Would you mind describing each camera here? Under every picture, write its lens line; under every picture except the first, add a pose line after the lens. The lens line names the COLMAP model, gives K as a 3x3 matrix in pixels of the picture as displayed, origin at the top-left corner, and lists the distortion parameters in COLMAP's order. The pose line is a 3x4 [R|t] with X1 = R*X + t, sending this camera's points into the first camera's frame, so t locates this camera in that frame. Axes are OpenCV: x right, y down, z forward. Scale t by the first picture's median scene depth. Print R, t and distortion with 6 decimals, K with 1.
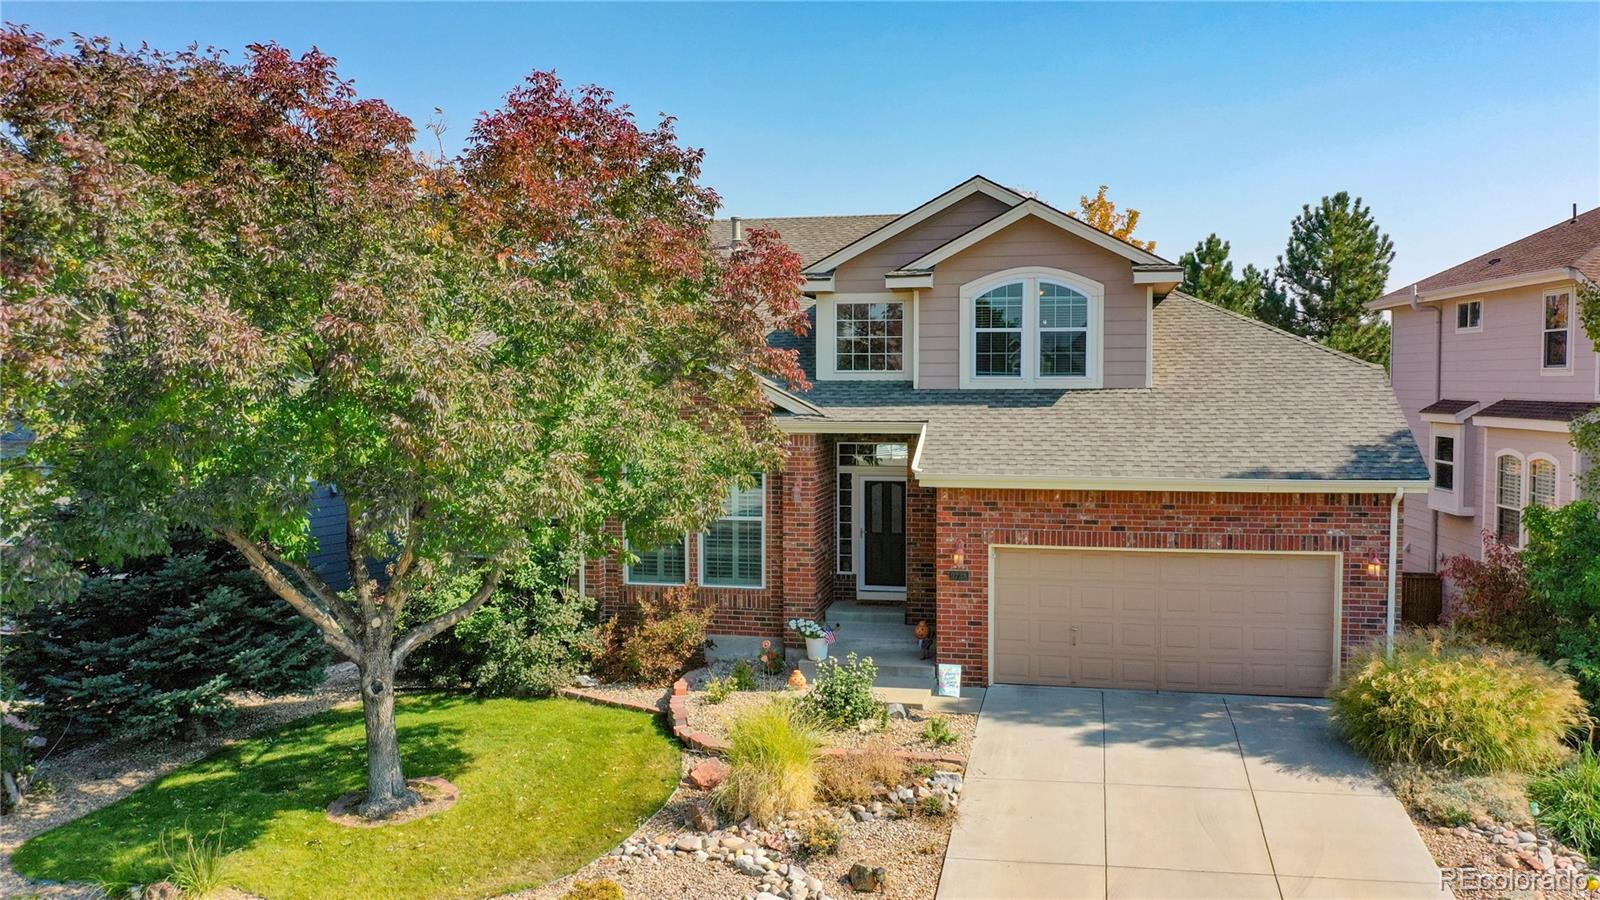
lens RADIAL K [[1243.3, 0, 797.2], [0, 1243.3, 451.6], [0, 0, 1]] dist [-0.029677, 0.005217]
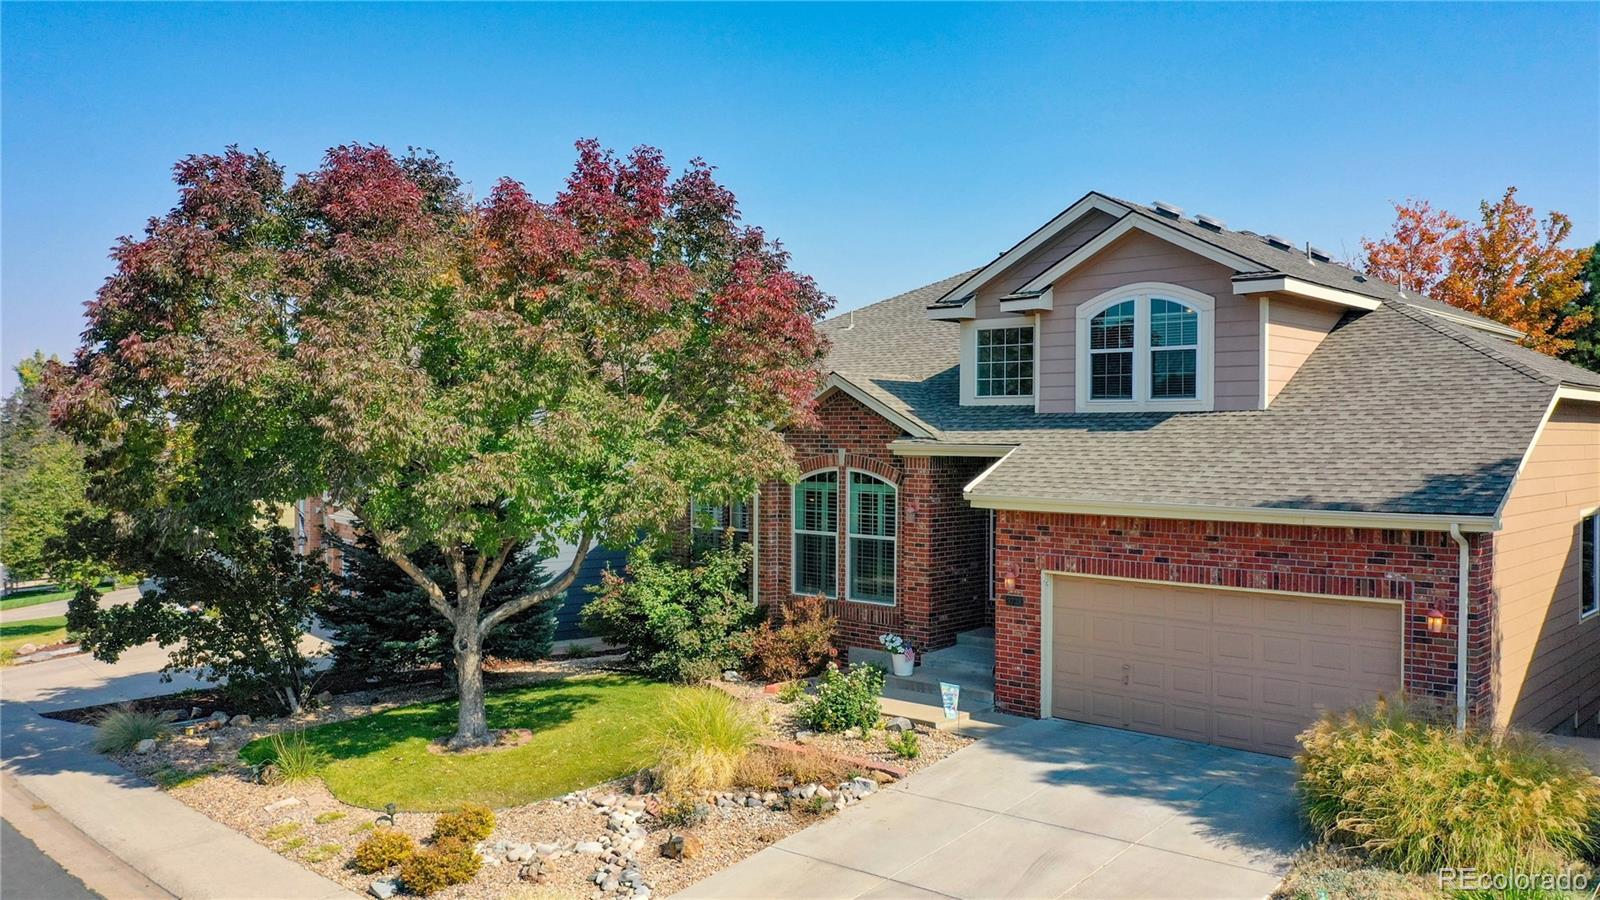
lens RADIAL K [[1243.3, 0, 793.7], [0, 1243.3, 445.5], [0, 0, 1]] dist [-0.029677, 0.005217]
pose [[0.865420, 0.011105, -0.500924, 0.480402], [-0.034811, 0.998671, -0.038001, 0.021720], [0.499836, 0.050324, 0.864657, 0.066195]]
